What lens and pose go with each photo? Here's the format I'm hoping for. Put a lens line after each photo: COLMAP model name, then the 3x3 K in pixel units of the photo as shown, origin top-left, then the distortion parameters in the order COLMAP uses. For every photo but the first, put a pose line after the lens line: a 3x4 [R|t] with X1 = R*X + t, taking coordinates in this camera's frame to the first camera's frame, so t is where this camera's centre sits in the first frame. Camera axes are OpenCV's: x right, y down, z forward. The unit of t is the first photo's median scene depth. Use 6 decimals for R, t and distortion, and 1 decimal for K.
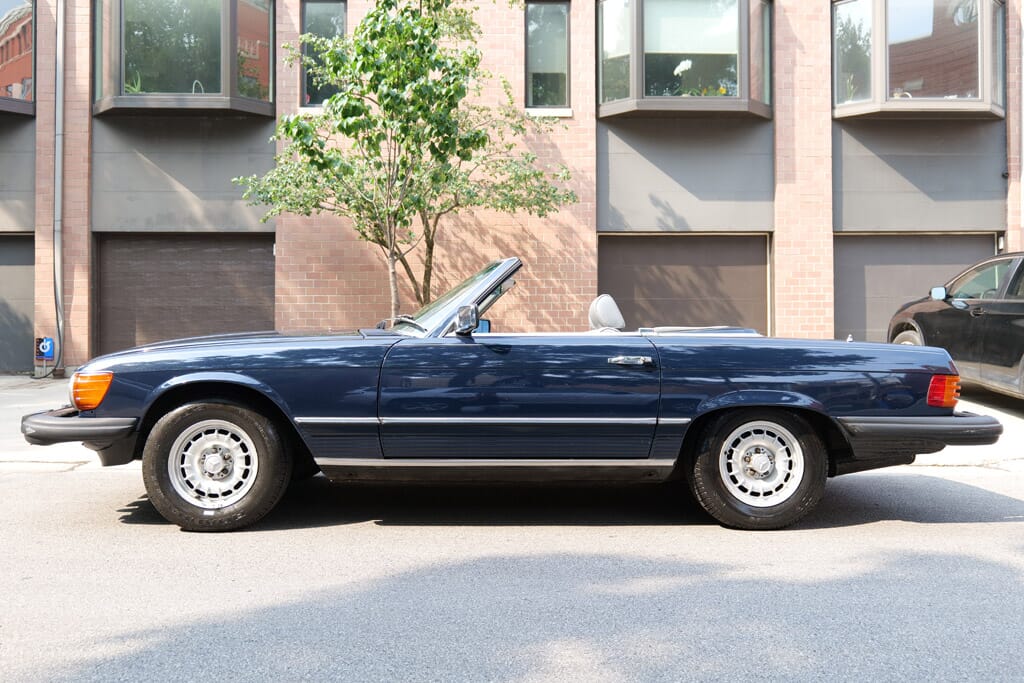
lens RADIAL K [[813.7, 0, 539.7], [0, 813.7, 337.1], [0, 0, 1]] dist [0.004235, -0.004109]
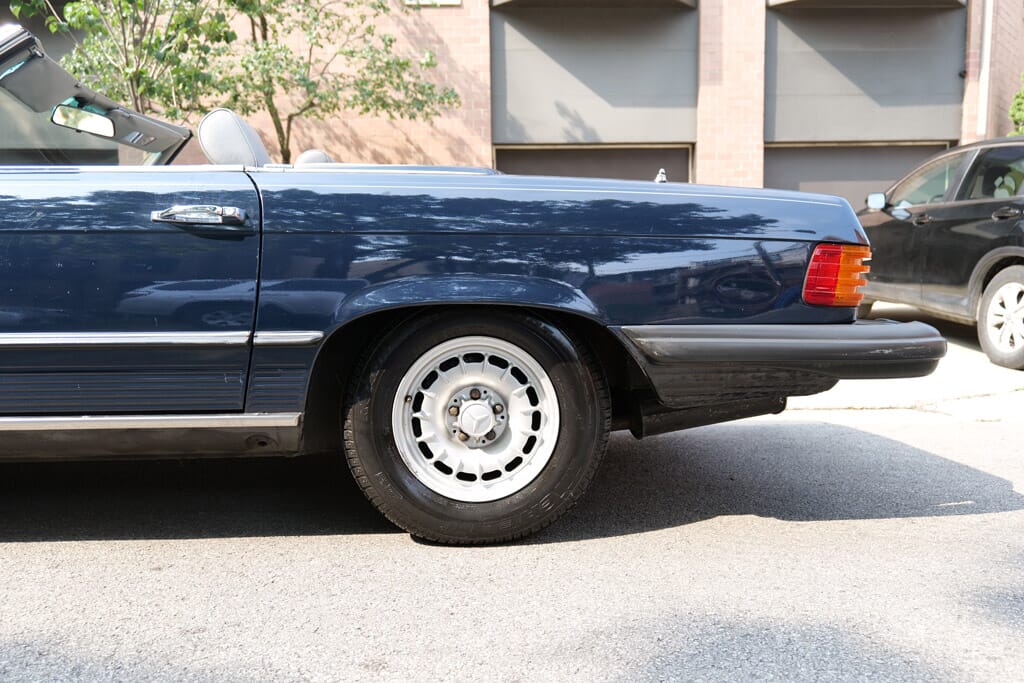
lens RADIAL K [[813.7, 0, 490.7], [0, 813.7, 374.7], [0, 0, 1]] dist [0.004235, -0.004109]
pose [[0.999907, -0.012098, 0.006350, 0.155810], [0.011276, 0.993125, 0.116517, 0.037771], [-0.007716, -0.116434, 0.993168, 0.274970]]
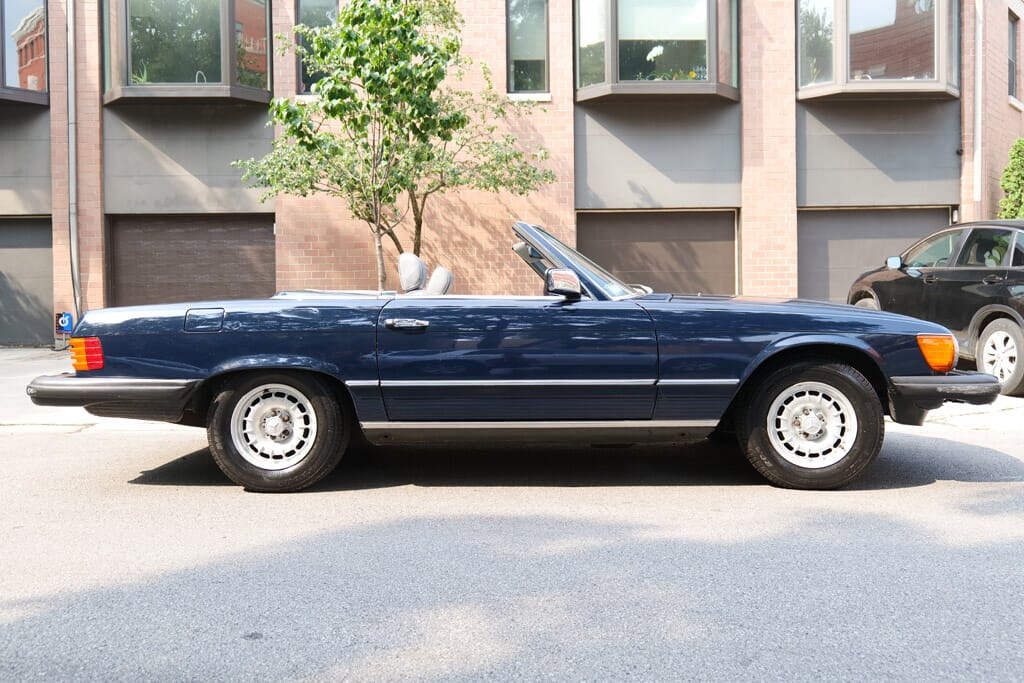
lens RADIAL K [[757.0, 0, 518.0], [0, 757.0, 329.1], [0, 0, 1]] dist [0.005110, -0.003560]
pose [[0.999929, -0.009087, -0.007687, 0.003020], [0.009290, 0.999597, 0.026820, 0.001395], [0.007440, -0.026890, 0.999611, 0.001757]]
